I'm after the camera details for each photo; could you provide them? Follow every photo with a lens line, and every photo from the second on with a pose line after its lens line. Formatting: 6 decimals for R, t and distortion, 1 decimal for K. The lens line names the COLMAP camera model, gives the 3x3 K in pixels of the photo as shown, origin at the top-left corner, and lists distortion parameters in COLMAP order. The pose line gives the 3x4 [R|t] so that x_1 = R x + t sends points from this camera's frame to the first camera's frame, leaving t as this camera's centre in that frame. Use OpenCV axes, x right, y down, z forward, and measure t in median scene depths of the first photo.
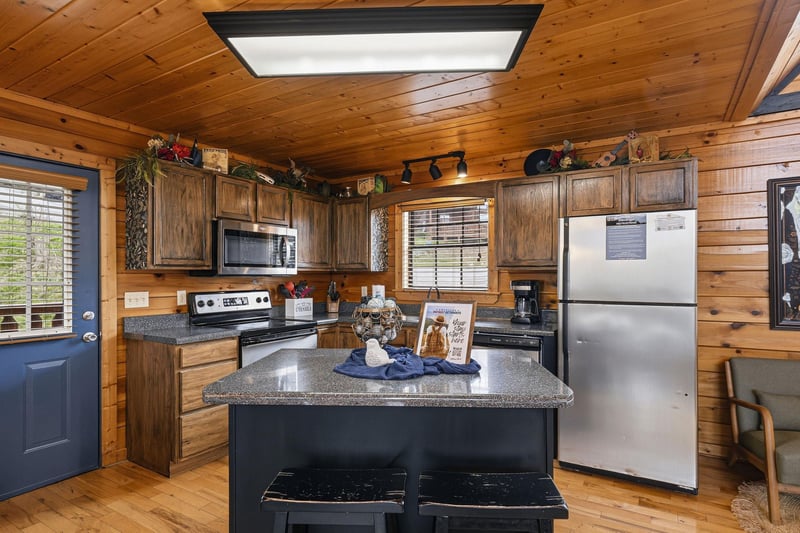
lens RADIAL K [[420.9, 0, 437.1], [0, 420.9, 273.6], [0, 0, 1]] dist [0.000204, 0.000640]
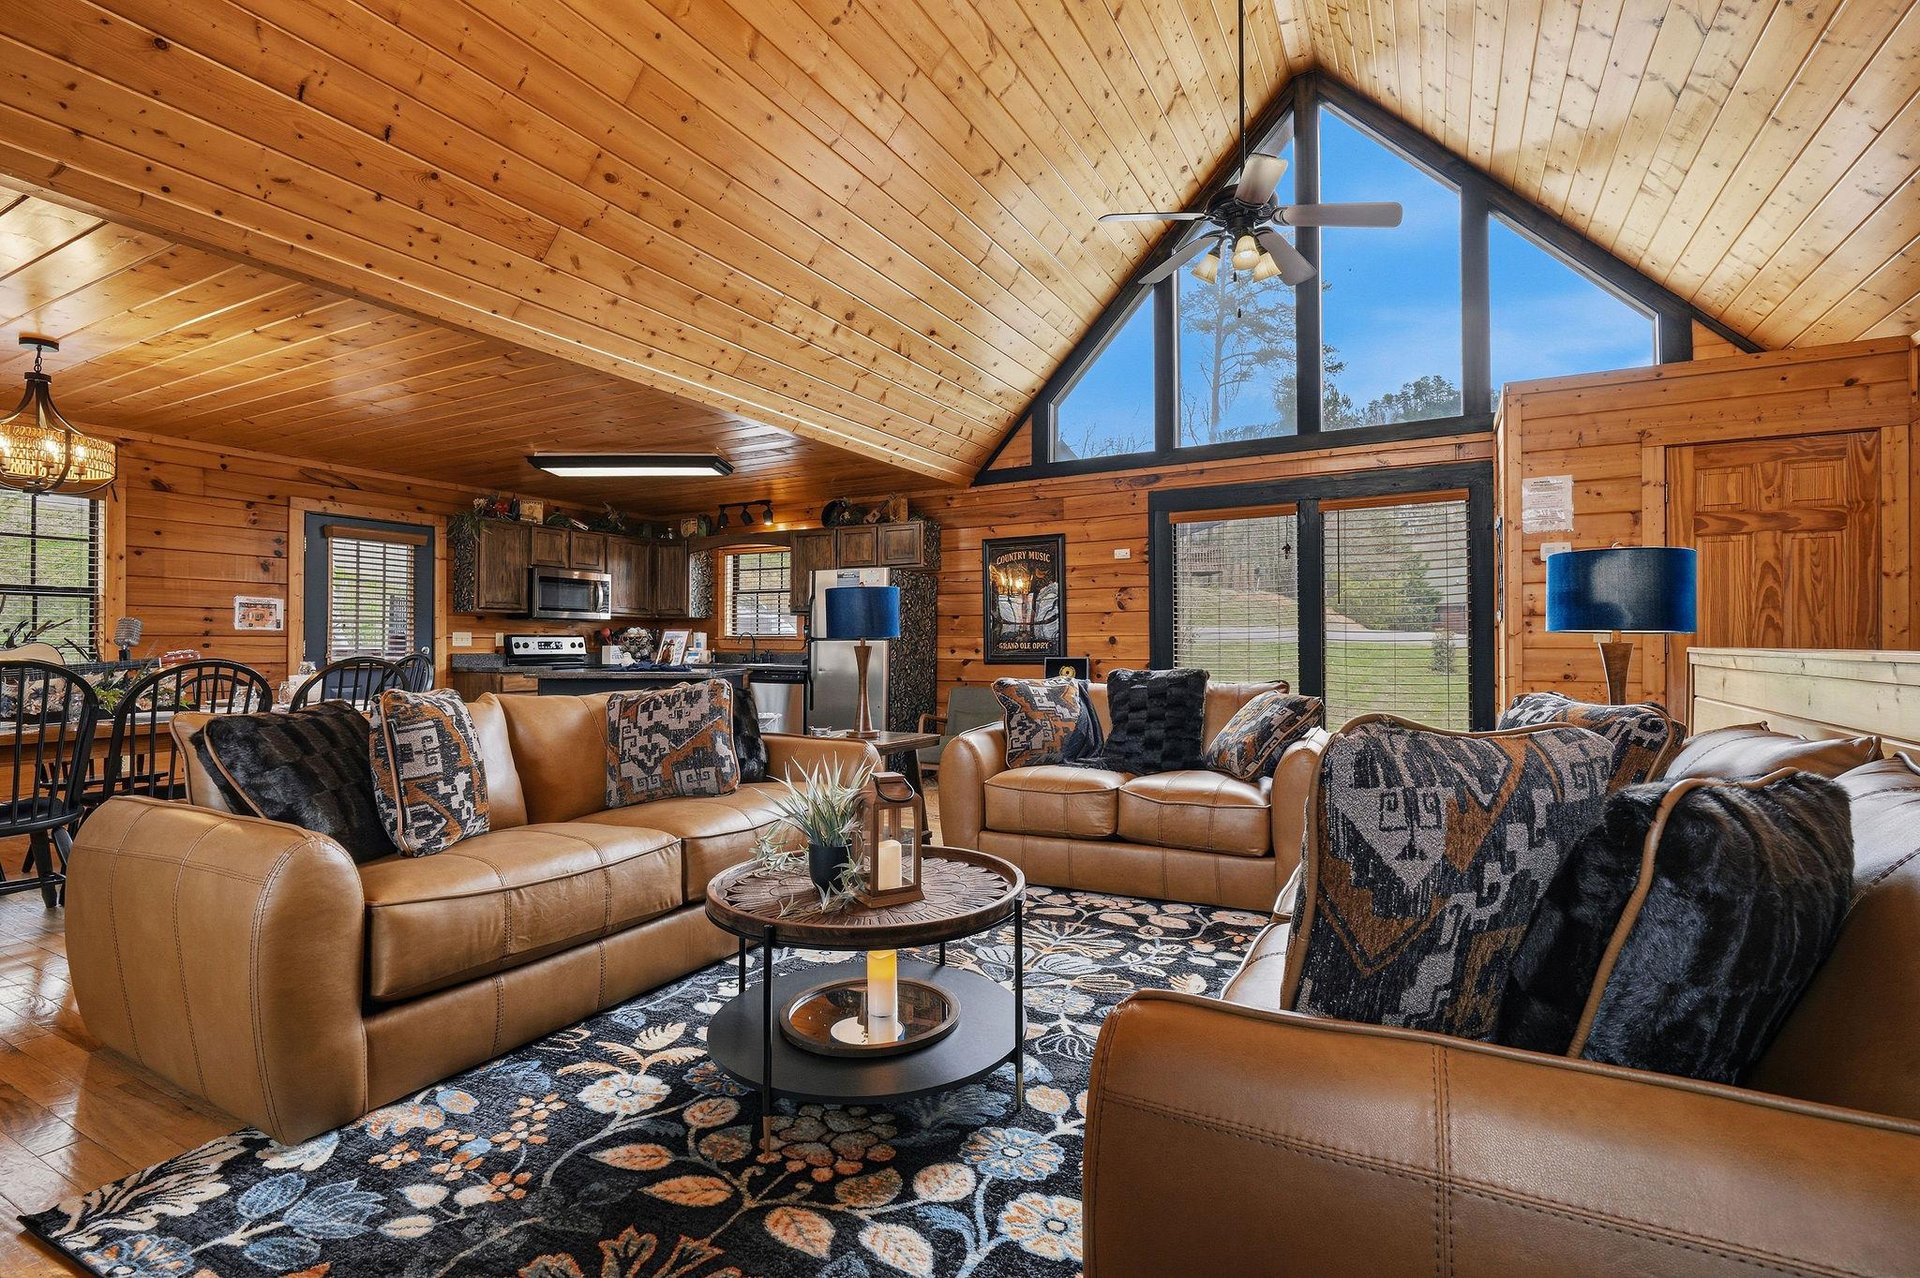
lens RADIAL K [[878.8, 0, 959.5], [0, 878.8, 636.8], [0, 0, 1]] dist [-0.000770, -0.000241]
pose [[0.999480, 0.006541, -0.031565, 0.583400], [-0.006672, 0.999970, -0.004038, 0.047727], [0.031538, 0.004247, 0.999494, -1.102985]]
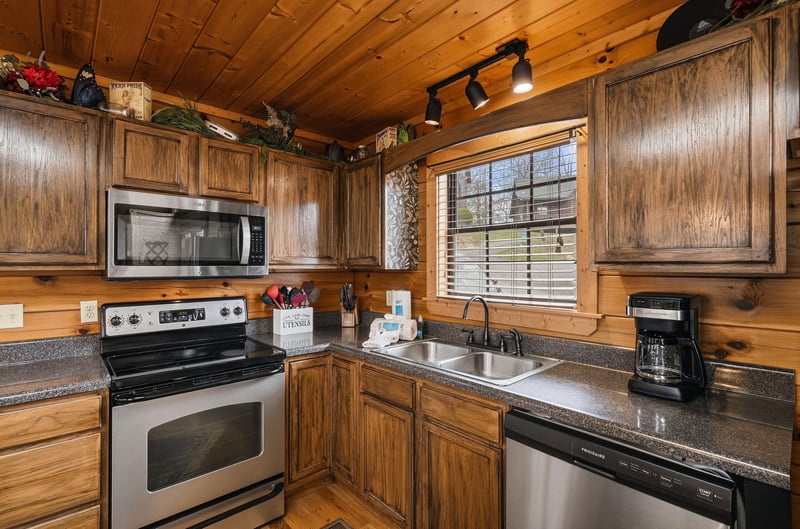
lens RADIAL K [[383.8, 0, 437.2], [0, 383.8, 262.7], [0, 0, 1]] dist [-0.000389, 0.000609]
pose [[0.966356, -0.003667, -0.257182, 0.077577], [0.002488, 0.999985, -0.004911, -0.014470], [0.257196, 0.004106, 0.966350, 0.505058]]
